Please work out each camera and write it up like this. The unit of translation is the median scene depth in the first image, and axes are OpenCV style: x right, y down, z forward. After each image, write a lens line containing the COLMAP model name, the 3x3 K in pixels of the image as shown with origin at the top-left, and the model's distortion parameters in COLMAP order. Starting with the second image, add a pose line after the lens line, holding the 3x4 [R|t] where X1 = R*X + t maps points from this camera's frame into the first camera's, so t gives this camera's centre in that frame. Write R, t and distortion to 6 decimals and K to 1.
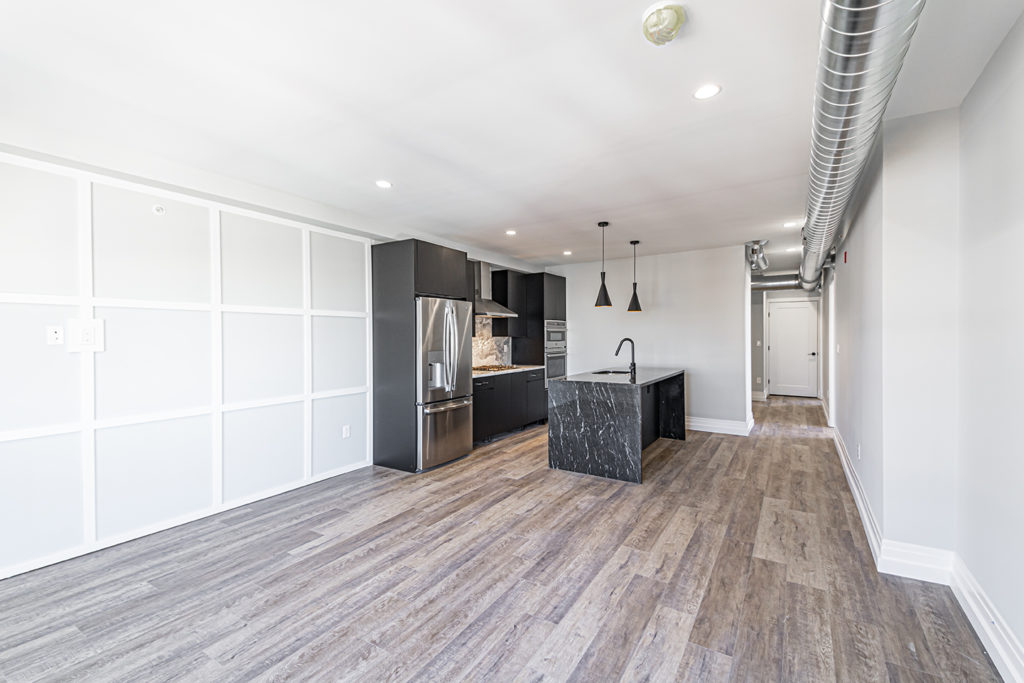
lens RADIAL K [[452.9, 0, 484.1], [0, 452.9, 340.8], [0, 0, 1]] dist [0.028047, -0.000200]
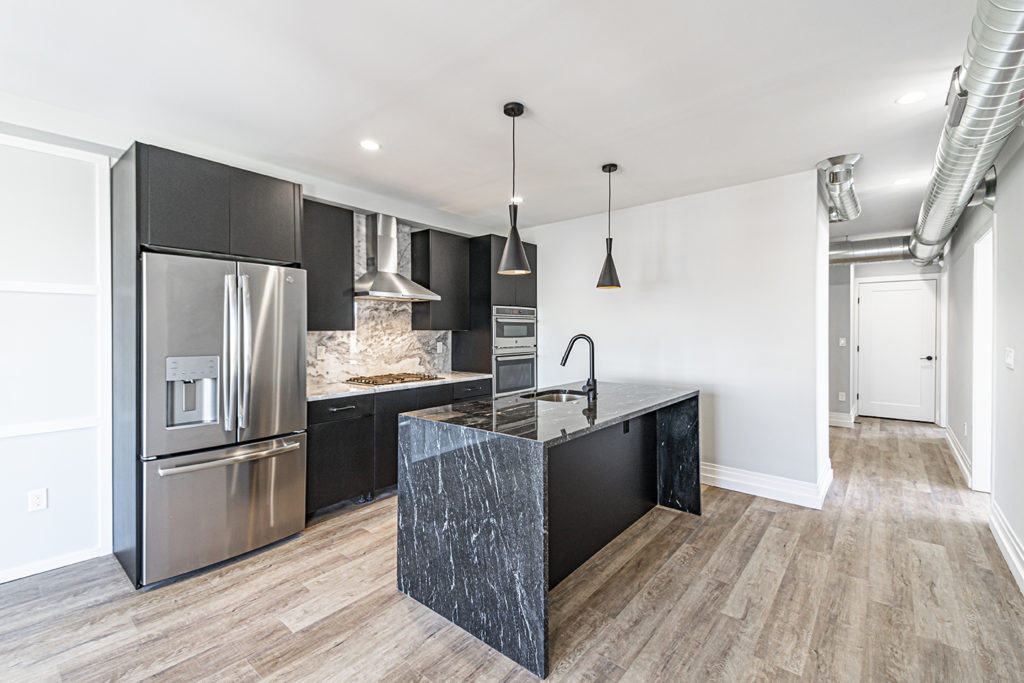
lens RADIAL K [[437.8, 0, 498.9], [0, 437.8, 334.0], [0, 0, 1]] dist [0.052983, -0.027189]
pose [[0.993537, 0.006640, -0.113315, 0.249769], [-0.006568, 0.999978, 0.001010, -0.005437], [0.113319, -0.000260, 0.993559, 0.416797]]
